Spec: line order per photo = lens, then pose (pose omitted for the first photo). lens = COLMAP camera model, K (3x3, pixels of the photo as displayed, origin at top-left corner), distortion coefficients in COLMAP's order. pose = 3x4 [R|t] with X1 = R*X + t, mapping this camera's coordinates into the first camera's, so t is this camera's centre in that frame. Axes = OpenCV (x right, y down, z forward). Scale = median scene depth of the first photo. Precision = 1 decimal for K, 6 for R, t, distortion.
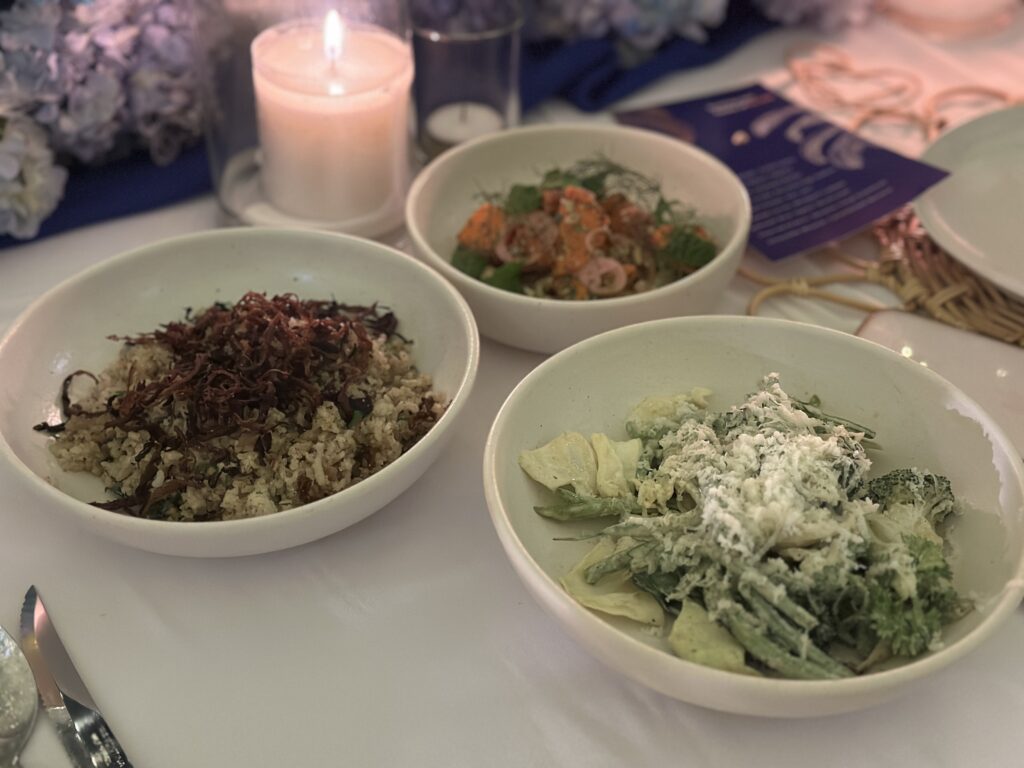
lens RADIAL K [[1428.2, 0, 512.2], [0, 1428.2, 384.0], [0, 0, 1]] dist [0.199224, 0.000000]
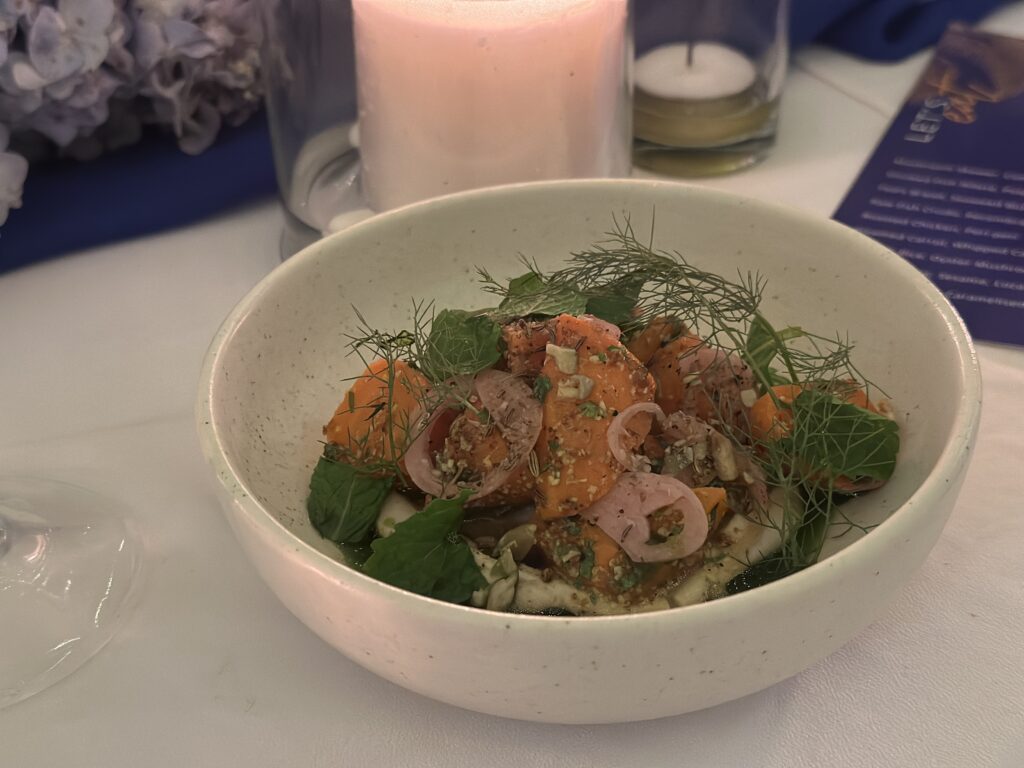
lens RADIAL K [[1428.2, 0, 512.1], [0, 1428.2, 384.9], [0, 0, 1]] dist [0.199224, 0.000000]
pose [[0.998580, -0.051444, 0.013845, 0.016748], [0.051997, 0.997719, -0.043057, -0.097222], [-0.011598, 0.043716, 0.998977, 0.557264]]
